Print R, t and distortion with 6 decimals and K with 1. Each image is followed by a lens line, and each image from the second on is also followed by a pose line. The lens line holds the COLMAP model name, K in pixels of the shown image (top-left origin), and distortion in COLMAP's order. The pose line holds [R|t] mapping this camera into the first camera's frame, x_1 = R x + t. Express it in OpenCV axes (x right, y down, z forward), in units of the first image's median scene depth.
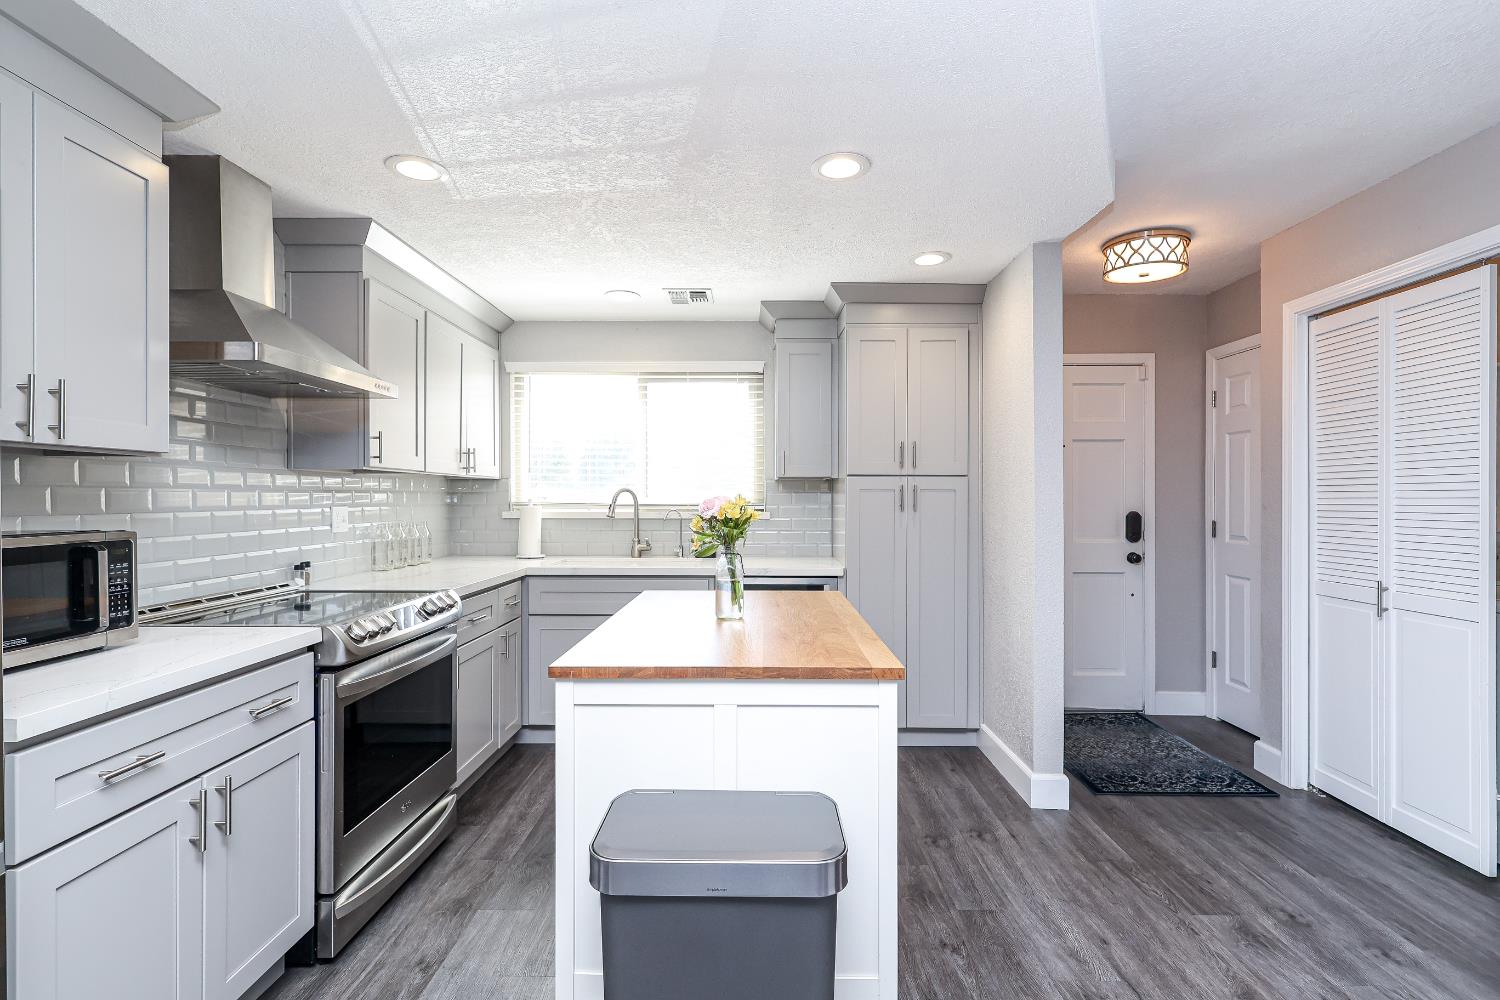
lens RADIAL K [[712.4, 0, 750.0], [0, 712.4, 500.0], [0, 0, 1]] dist [0.003481, 0.000887]
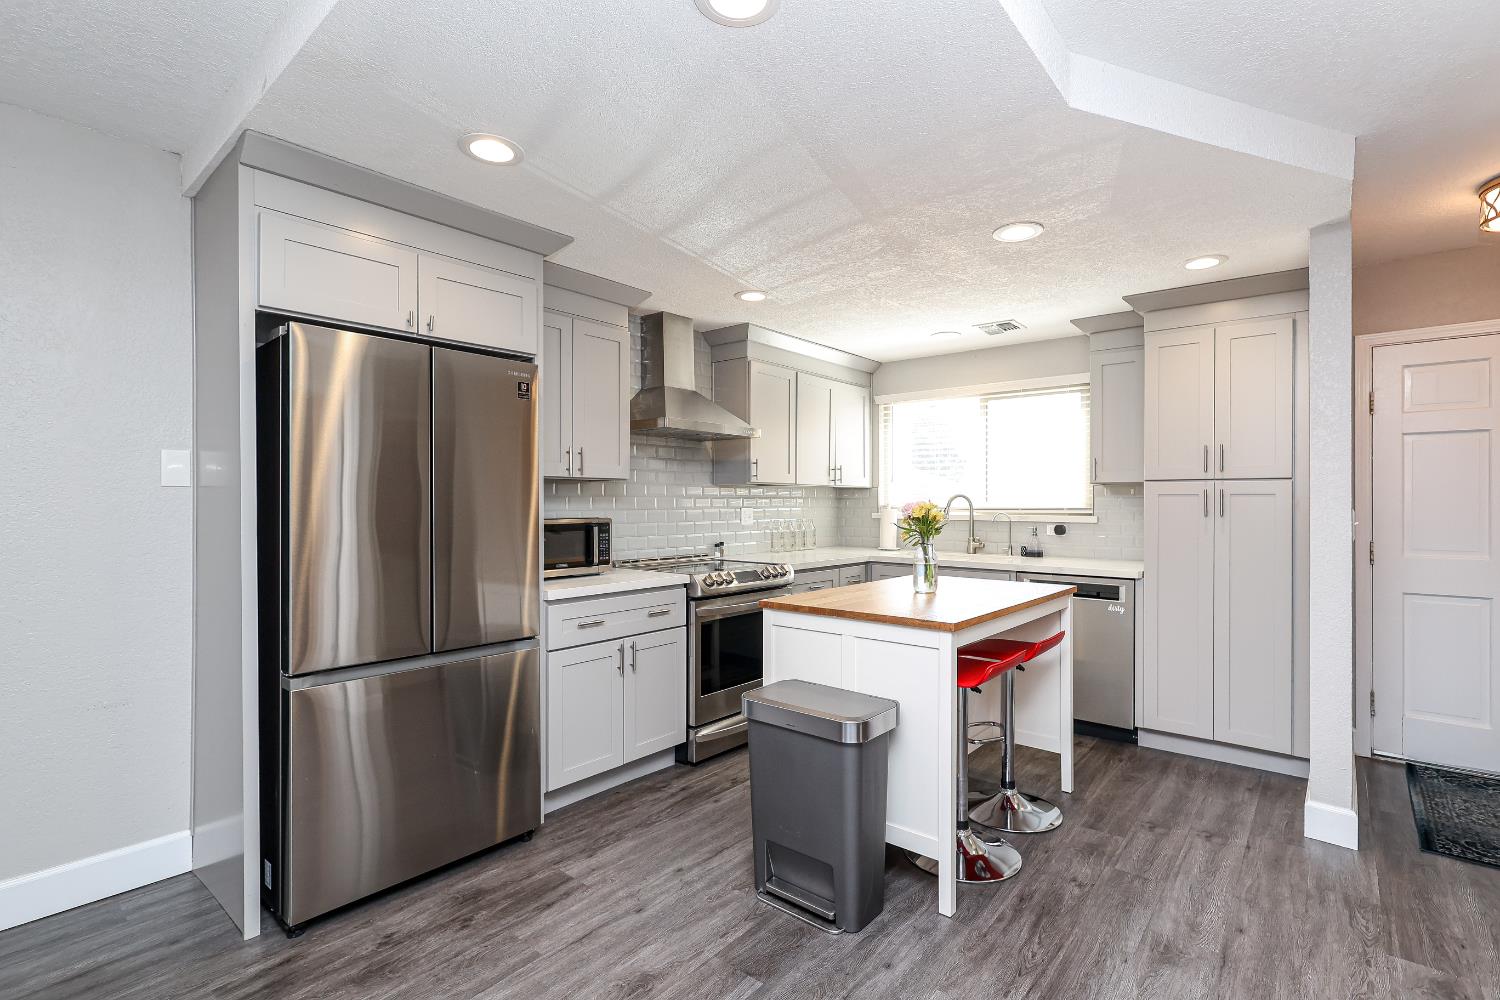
lens RADIAL K [[712.4, 0, 750.0], [0, 712.4, 500.0], [0, 0, 1]] dist [0.003481, 0.000887]
pose [[0.769818, -0.001544, -0.638262, 0.447809], [-0.003331, 0.999974, -0.006436, 0.002194], [0.638255, 0.007081, 0.769792, -0.187636]]
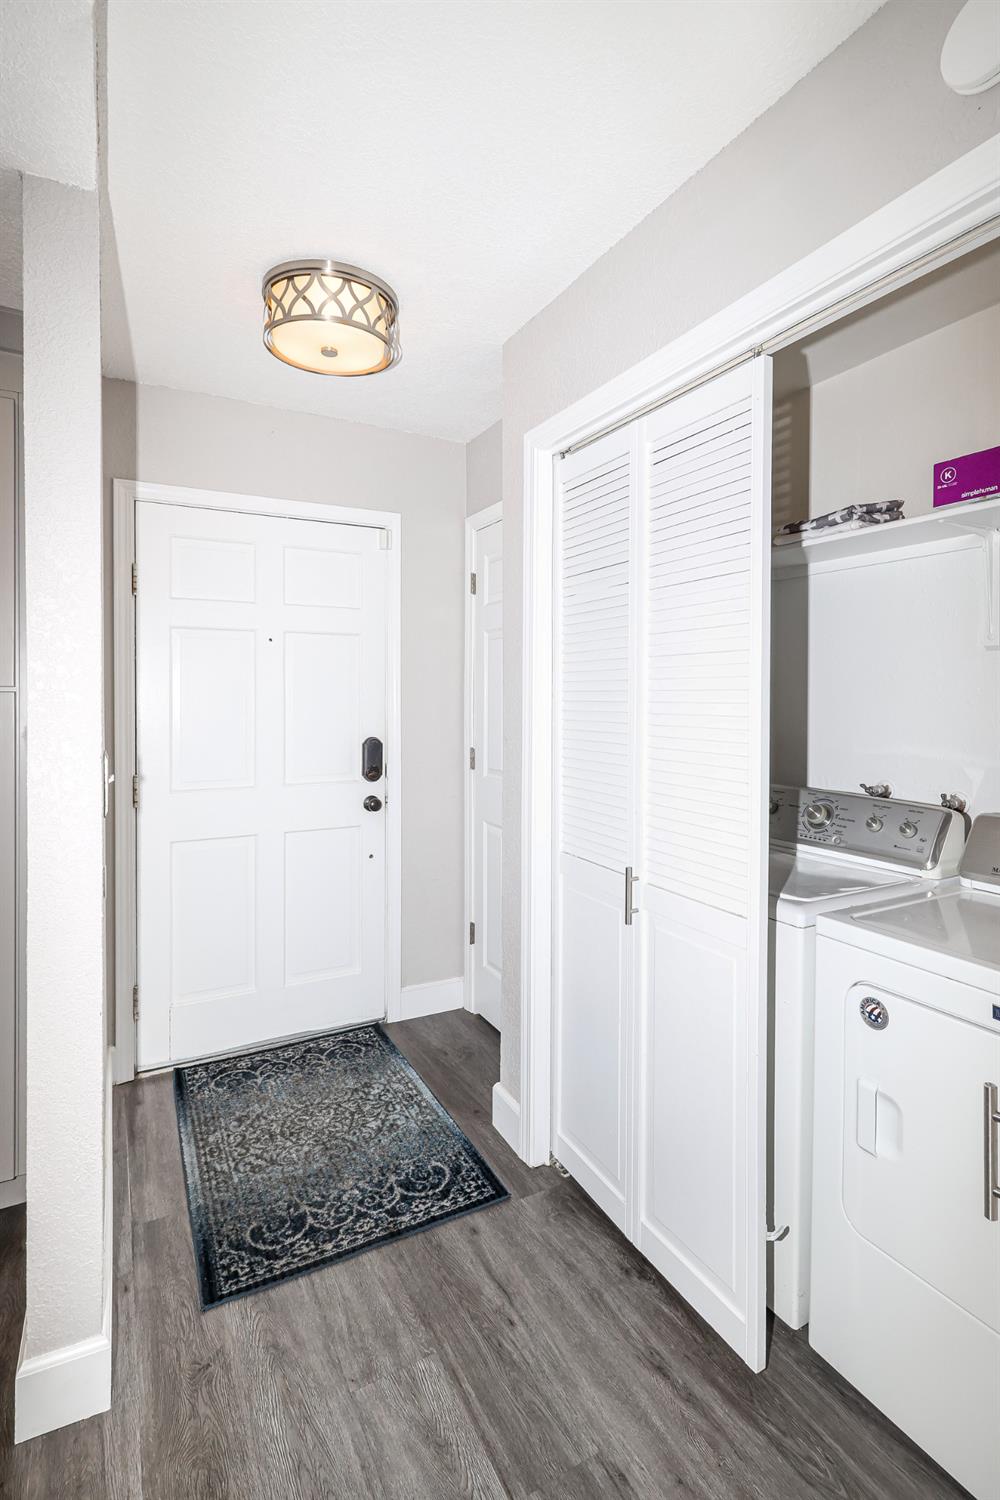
lens RADIAL K [[712.4, 0, 495.6], [0, 712.4, 703.7], [0, 0, 1]] dist [0.003481, 0.000887]
pose [[0.880738, -0.004060, 0.473586, 0.462723], [-0.001654, 0.999931, 0.011648, -0.036957], [-0.473600, -0.011042, 0.880671, 0.484604]]
